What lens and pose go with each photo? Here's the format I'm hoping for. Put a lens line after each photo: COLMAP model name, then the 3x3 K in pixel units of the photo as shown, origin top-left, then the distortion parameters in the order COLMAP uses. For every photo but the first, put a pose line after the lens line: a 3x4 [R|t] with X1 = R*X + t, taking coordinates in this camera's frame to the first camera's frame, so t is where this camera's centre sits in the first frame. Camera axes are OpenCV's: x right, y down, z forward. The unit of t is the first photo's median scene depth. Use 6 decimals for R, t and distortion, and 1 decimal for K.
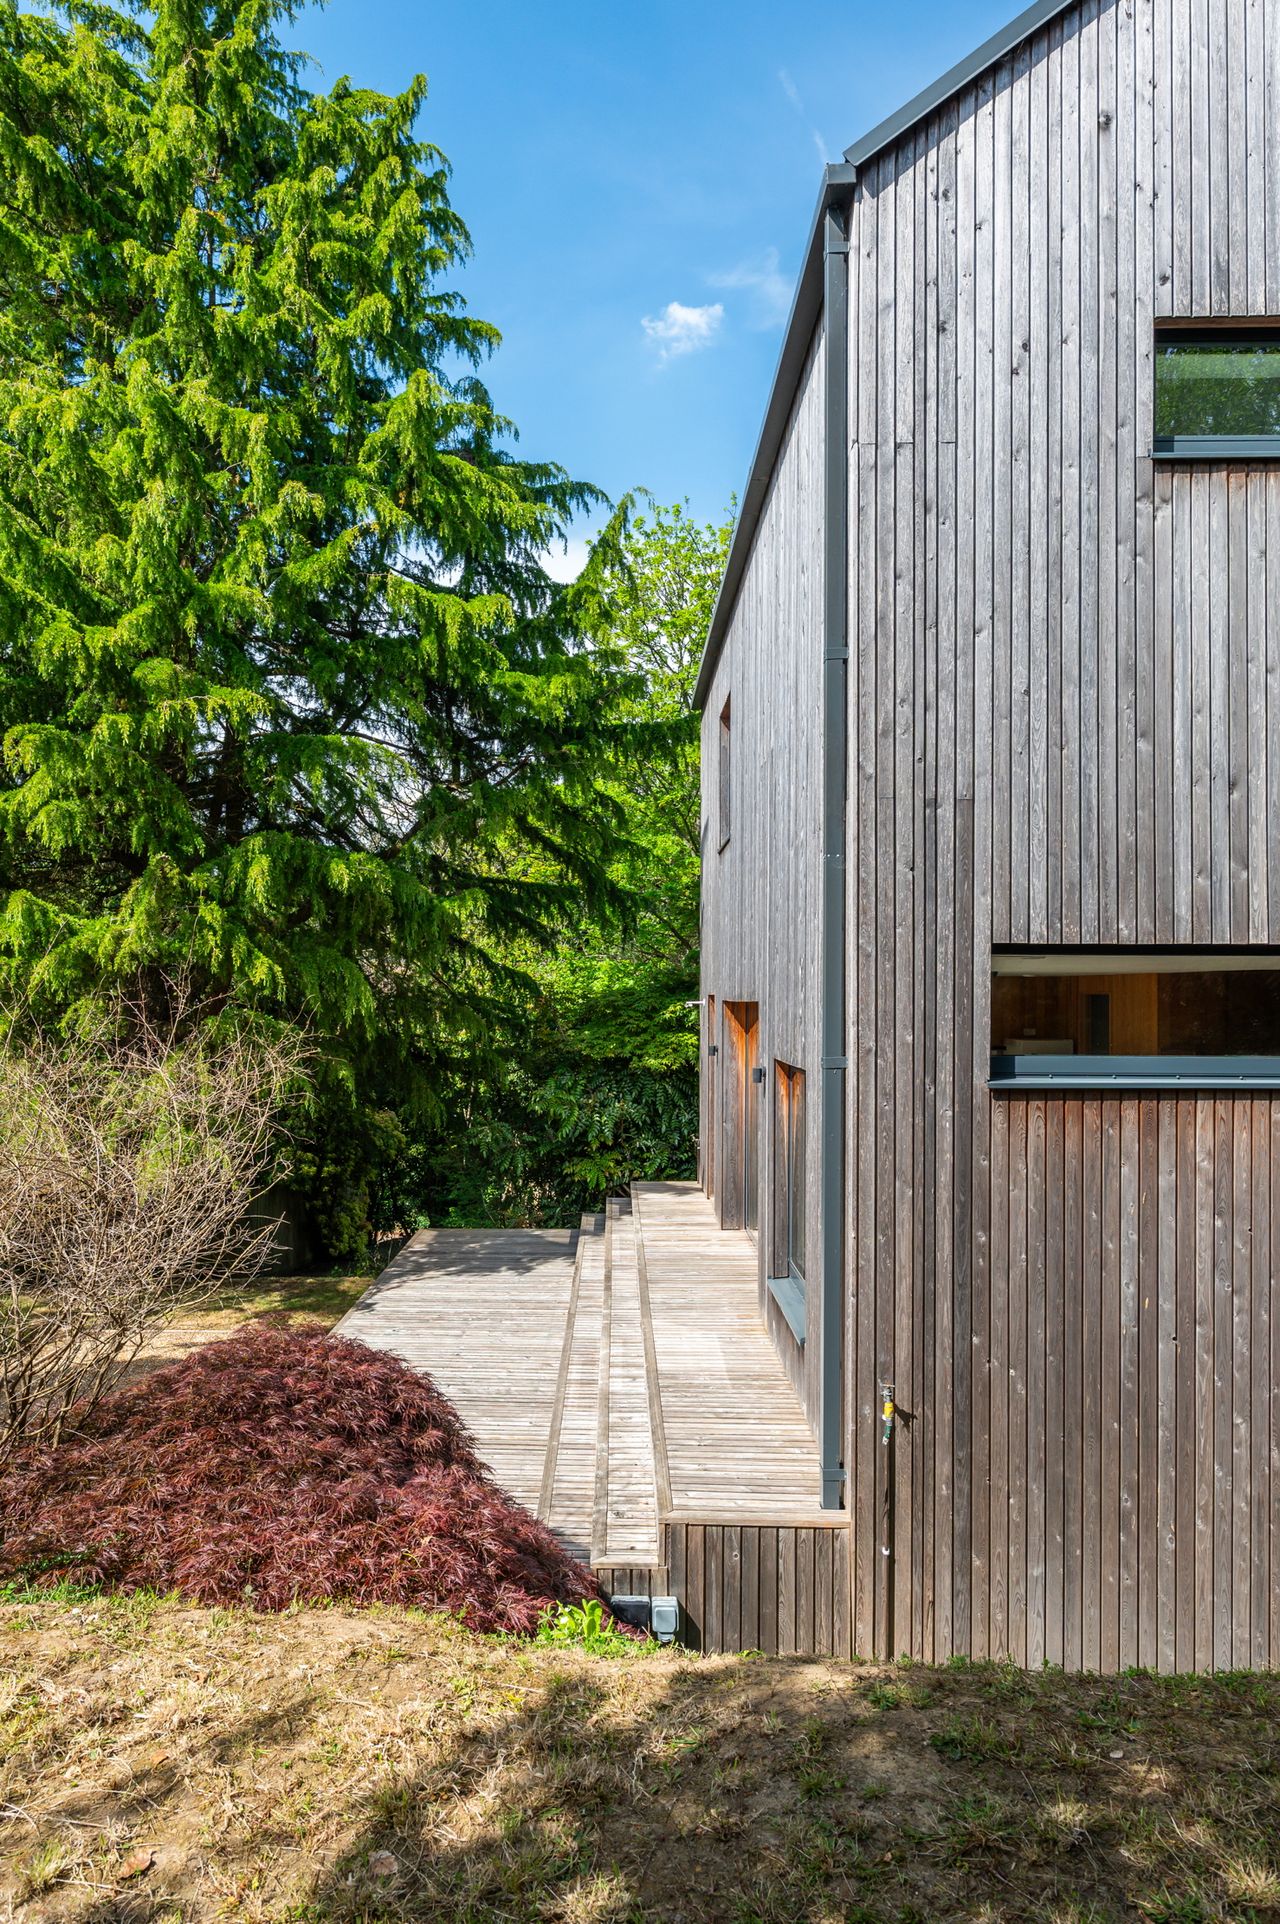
lens RADIAL K [[1112.9, 0, 640.0], [0, 1112.9, 962.0], [0, 0, 1]] dist [0.002490, -0.000197]
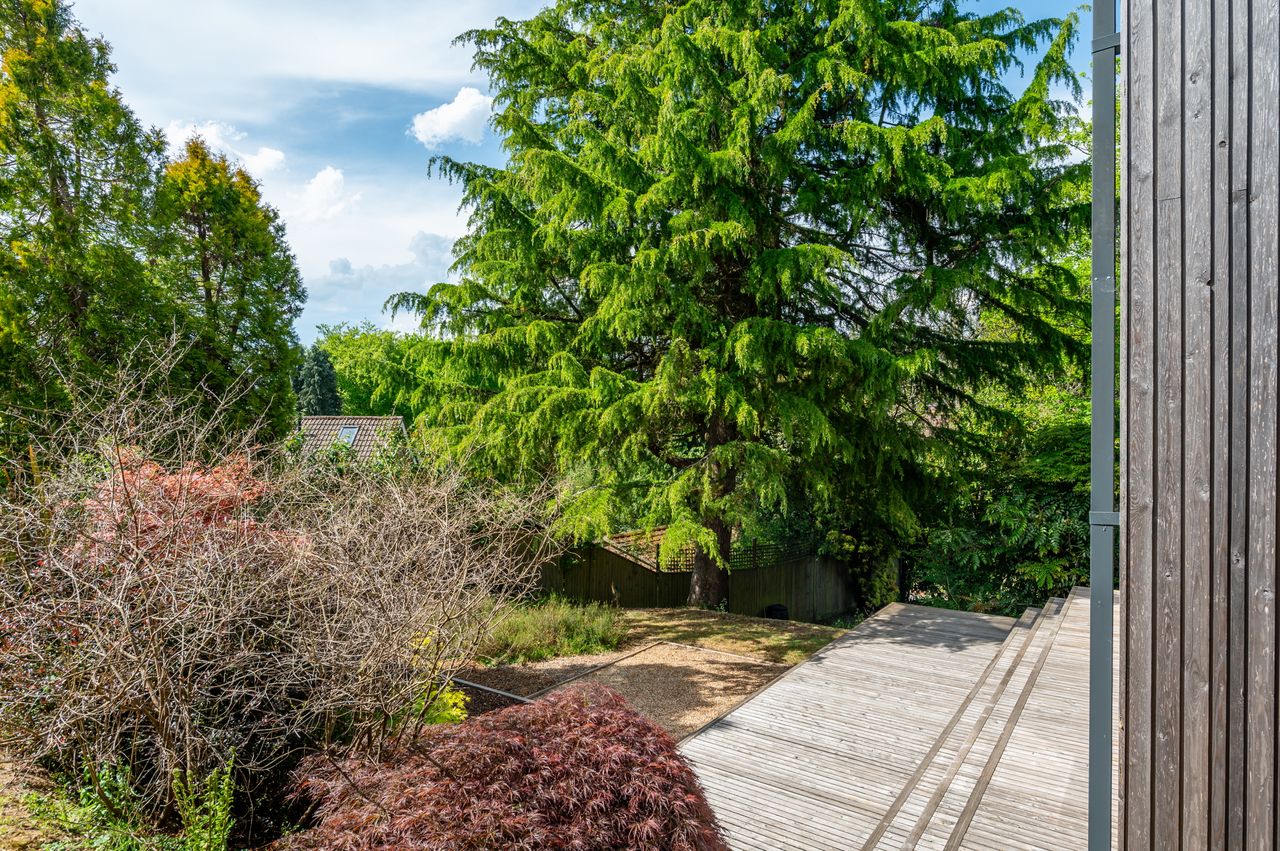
lens RADIAL K [[732.5, 0, 639.3], [0, 732.5, 419.3], [0, 0, 1]] dist [-0.004418, -0.001550]
pose [[0.823754, -0.008014, -0.566890, 0.076294], [0.018039, 0.999764, 0.012080, 0.000123], [0.566660, -0.020177, 0.823705, 0.126390]]
